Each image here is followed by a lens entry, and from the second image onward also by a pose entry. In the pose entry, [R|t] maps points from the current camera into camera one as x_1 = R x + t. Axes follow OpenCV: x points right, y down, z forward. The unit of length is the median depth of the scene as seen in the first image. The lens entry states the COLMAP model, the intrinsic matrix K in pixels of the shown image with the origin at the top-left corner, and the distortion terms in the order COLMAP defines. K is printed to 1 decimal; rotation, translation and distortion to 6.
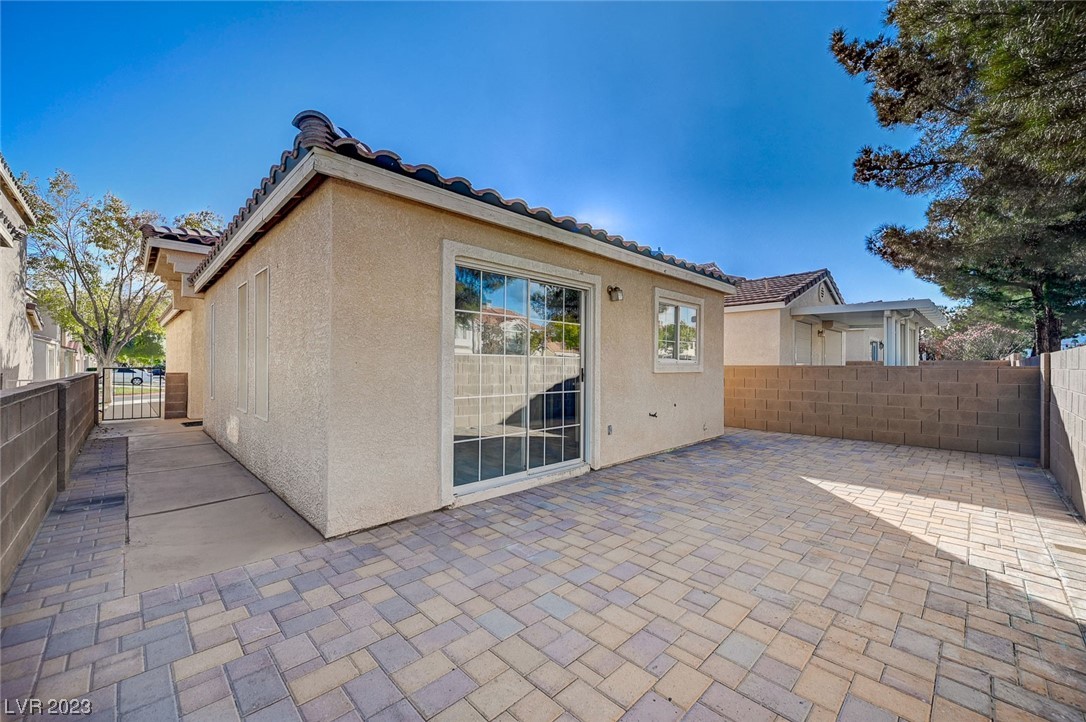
lens RADIAL K [[427.8, 0, 548.6], [0, 427.8, 362.7], [0, 0, 1]] dist [0.003801, 0.000069]
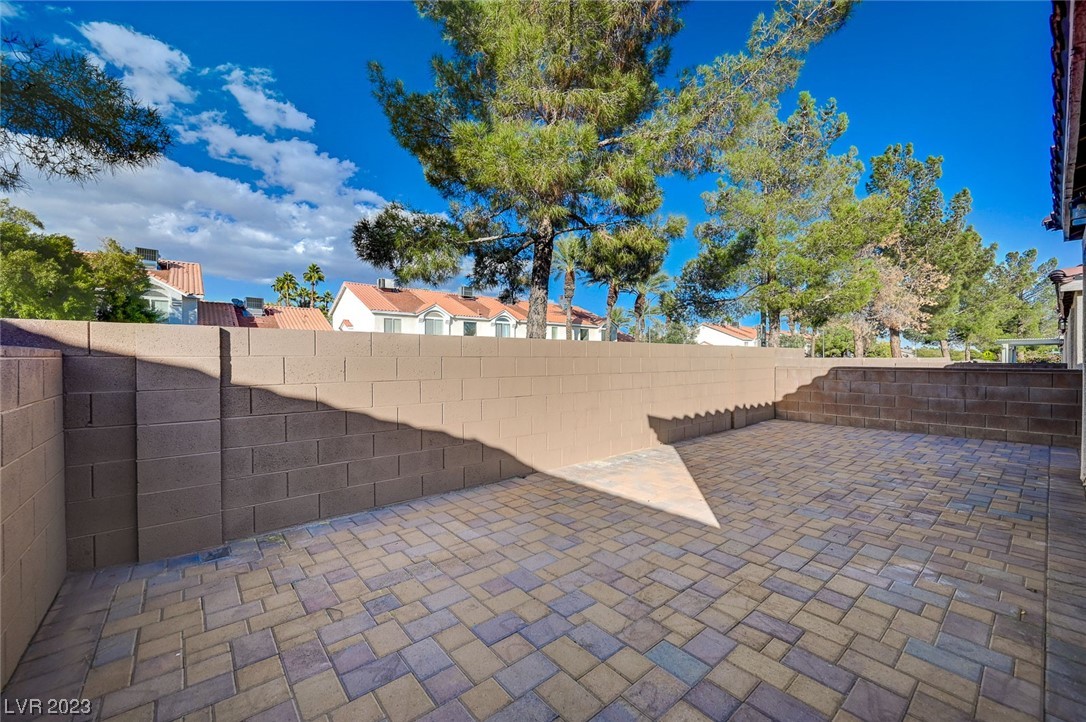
lens RADIAL K [[427.8, 0, 546.2], [0, 427.8, 387.2], [0, 0, 1]] dist [0.003801, 0.000069]
pose [[-0.996007, -0.007978, 0.088922, 0.997023], [-0.002645, 0.998199, 0.059927, 0.026093], [-0.089239, 0.059453, -0.994234, 2.079993]]
